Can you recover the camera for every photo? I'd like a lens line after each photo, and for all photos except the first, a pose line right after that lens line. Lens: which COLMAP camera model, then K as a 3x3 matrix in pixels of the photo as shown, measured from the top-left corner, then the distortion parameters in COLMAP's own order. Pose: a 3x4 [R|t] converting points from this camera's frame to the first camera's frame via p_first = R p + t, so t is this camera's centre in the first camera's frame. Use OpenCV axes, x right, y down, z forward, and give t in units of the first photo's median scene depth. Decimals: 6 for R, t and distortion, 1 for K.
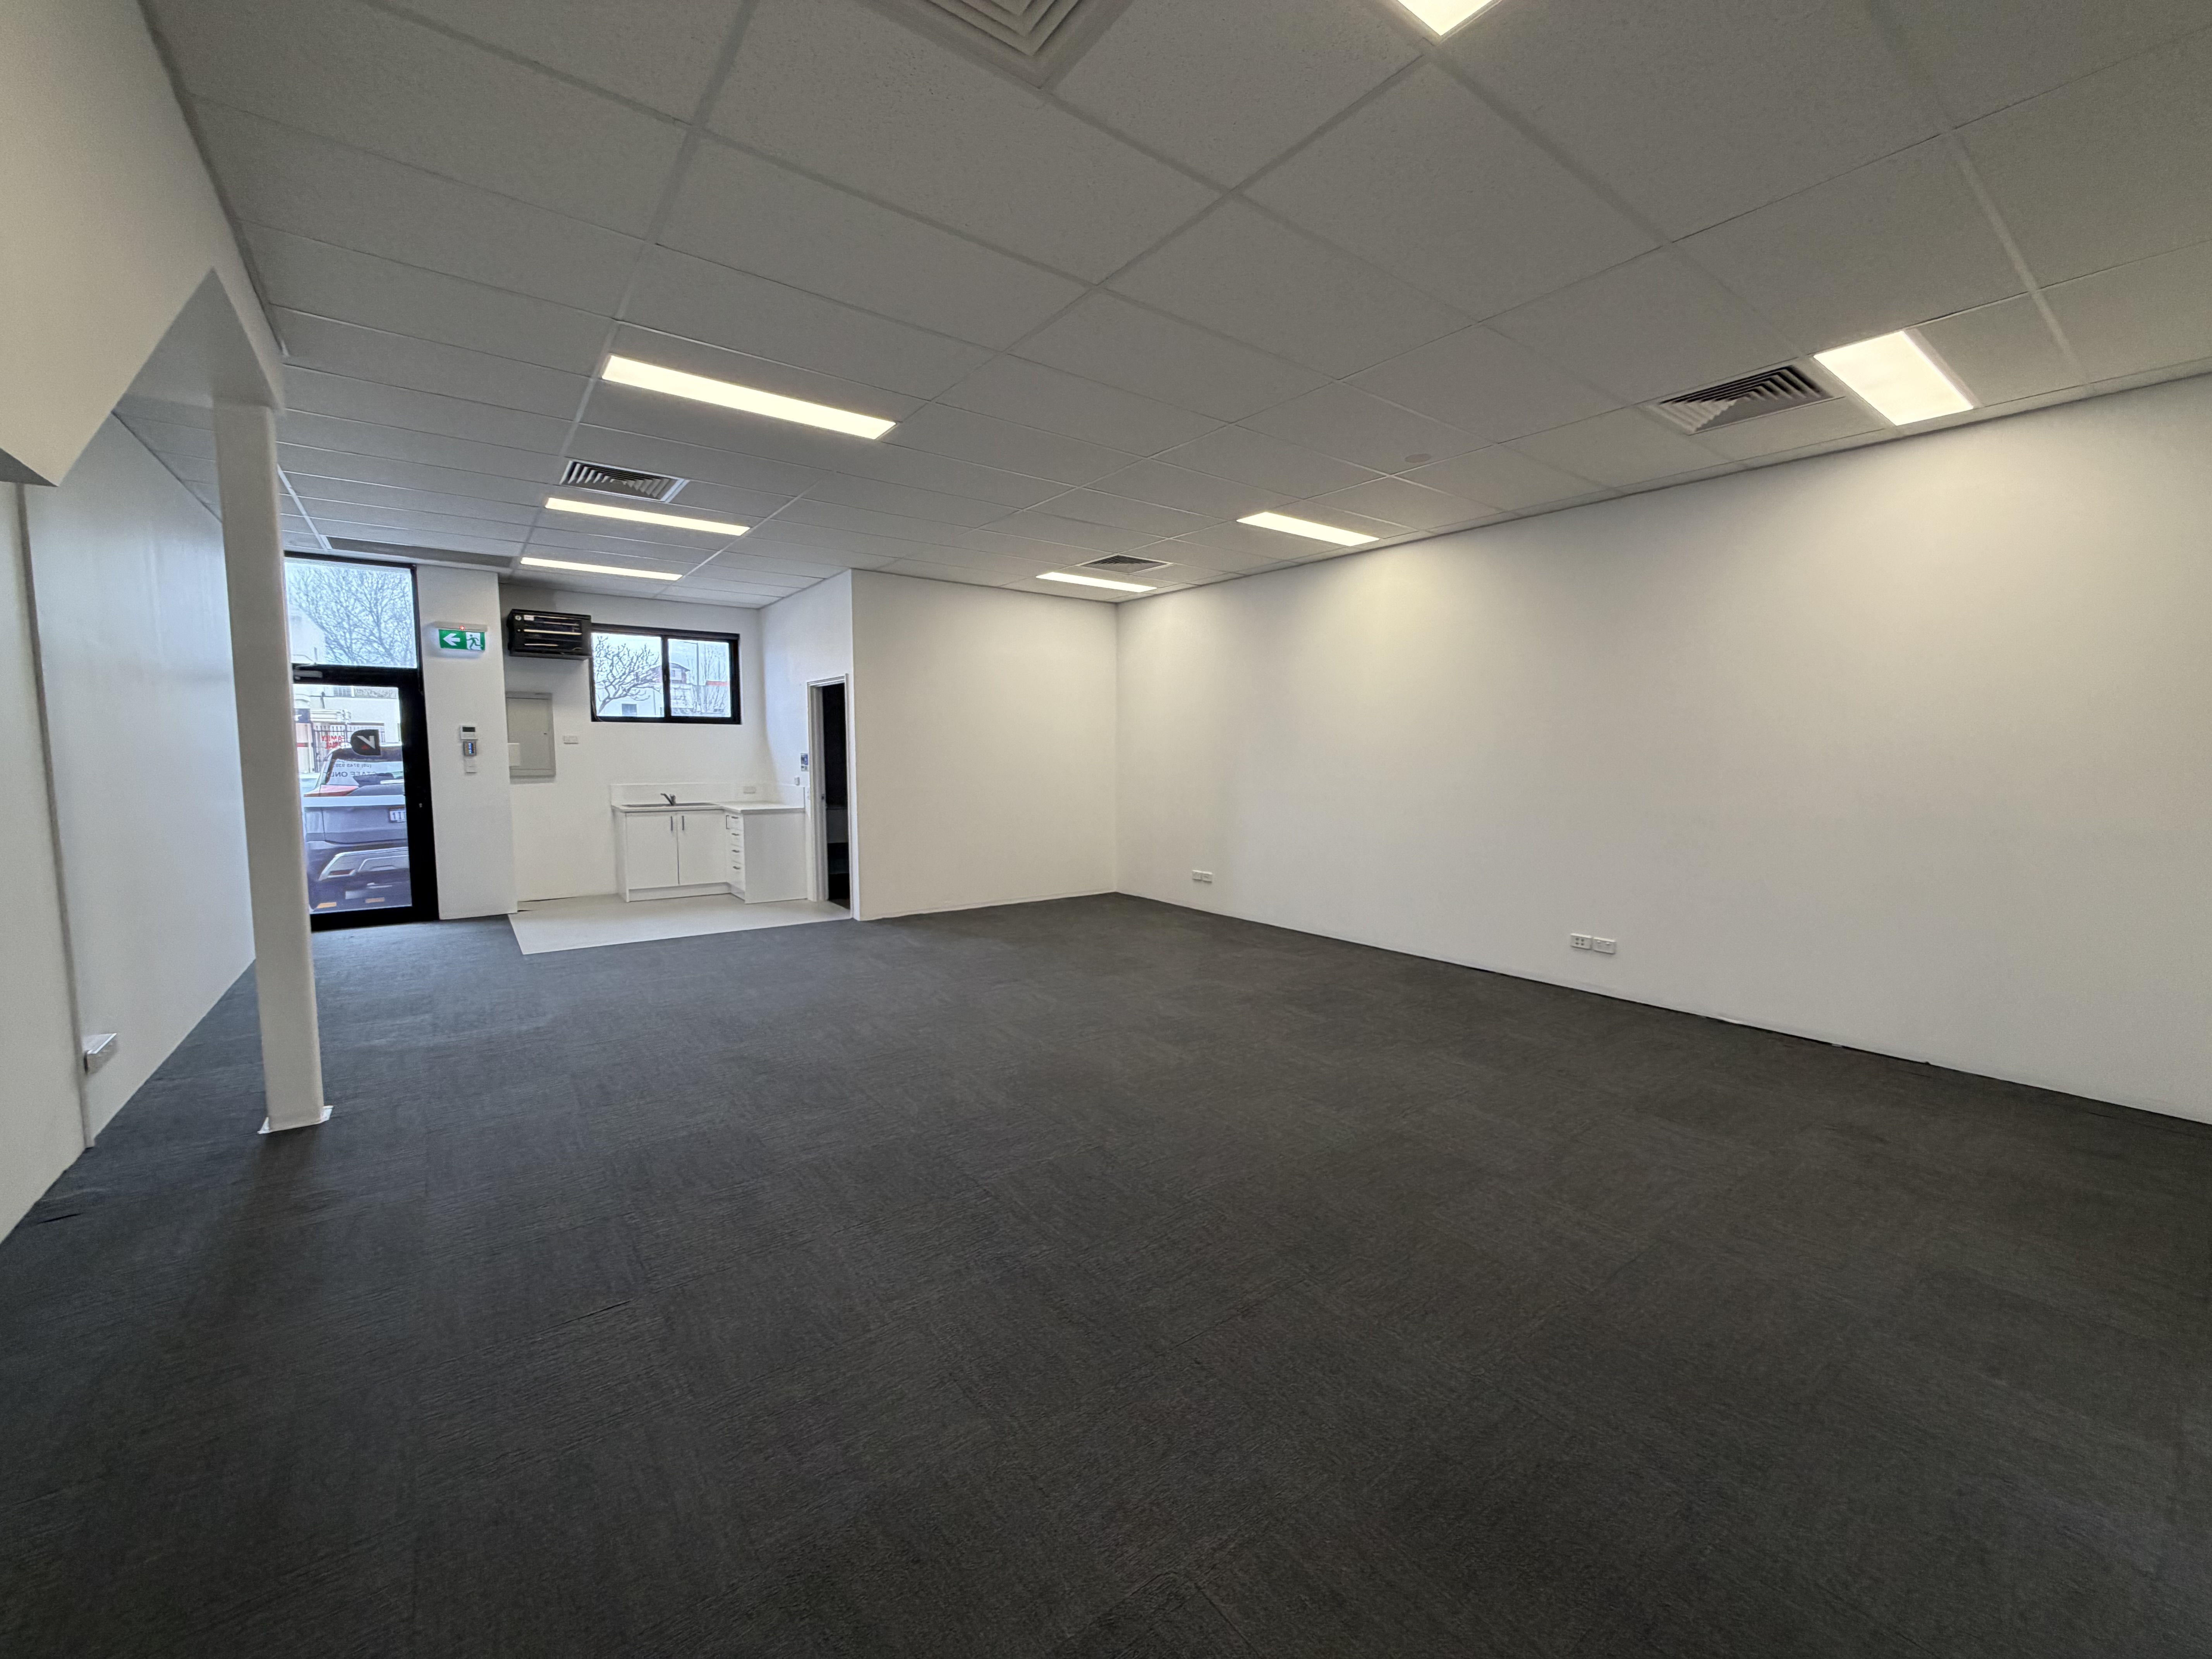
lens RADIAL K [[886.9, 0, 1106.0], [0, 886.9, 829.5], [0, 0, 1]] dist [-0.001339, -0.000107]
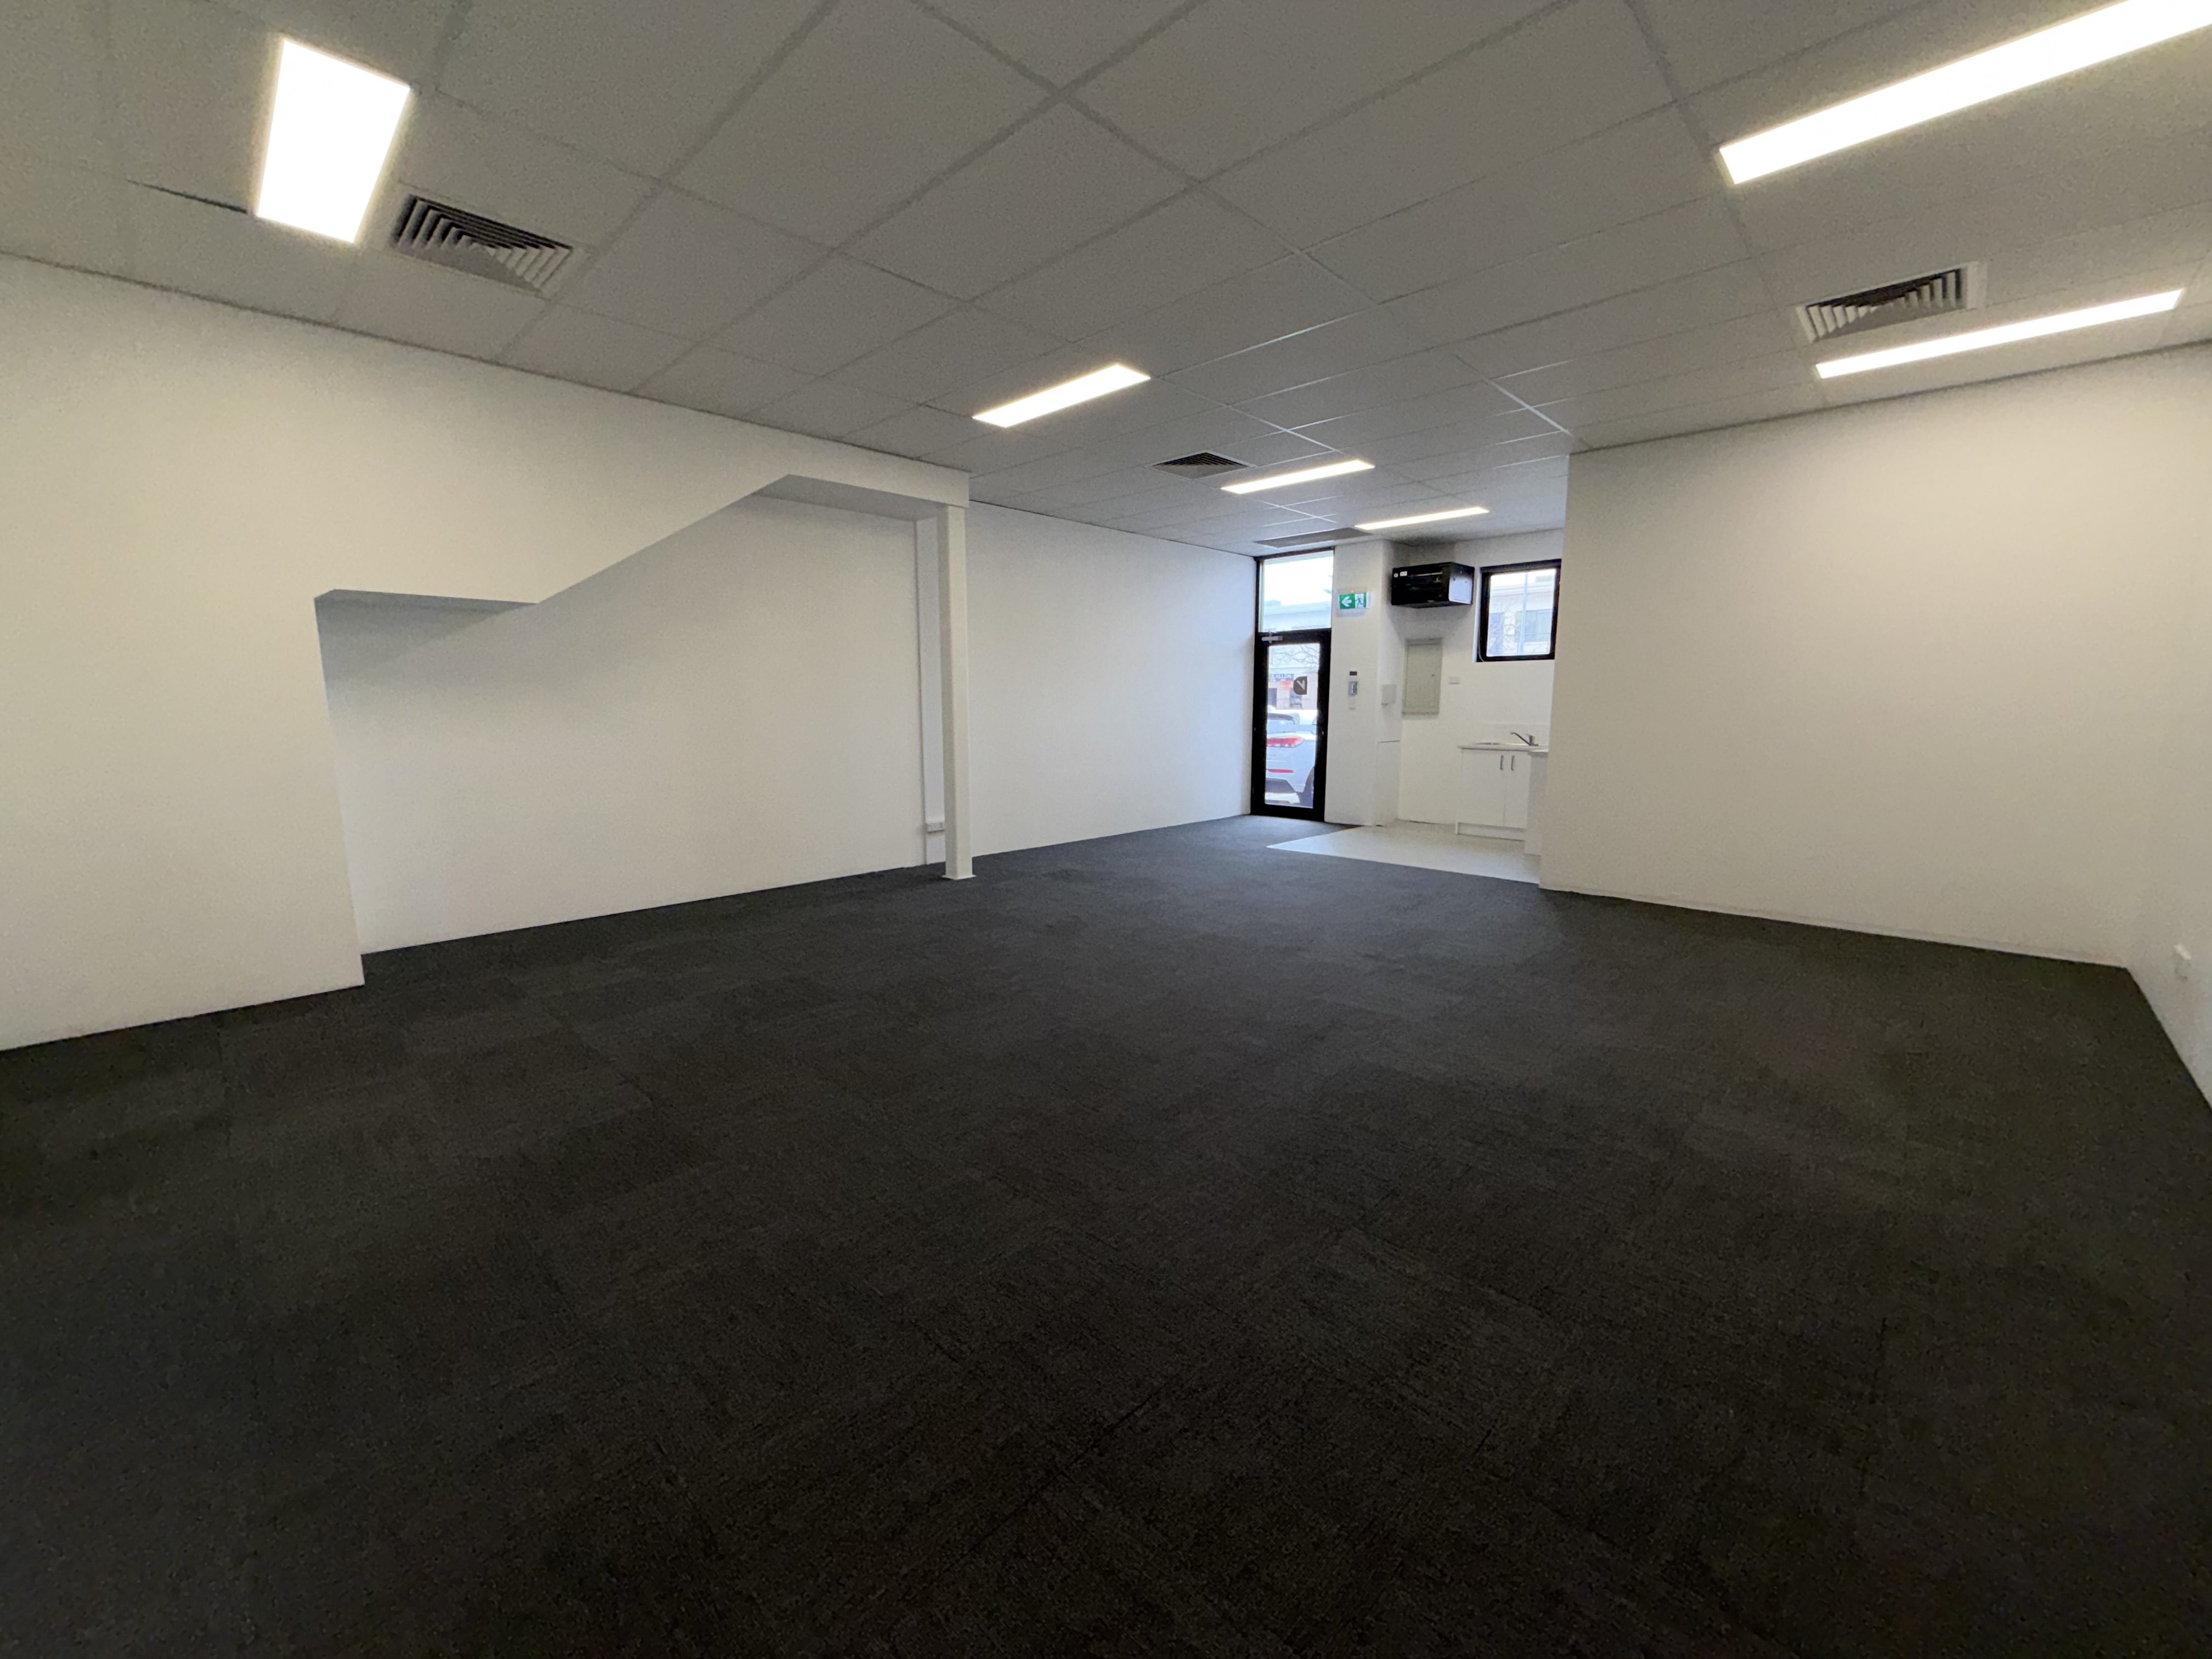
lens RADIAL K [[886.9, 0, 1106.0], [0, 886.9, 829.5], [0, 0, 1]] dist [-0.001339, -0.000107]
pose [[0.163425, 0.133595, -0.977468, 0.475943], [-0.080221, 0.989307, 0.121801, -0.019253], [0.983289, 0.058508, 0.172395, 0.453215]]
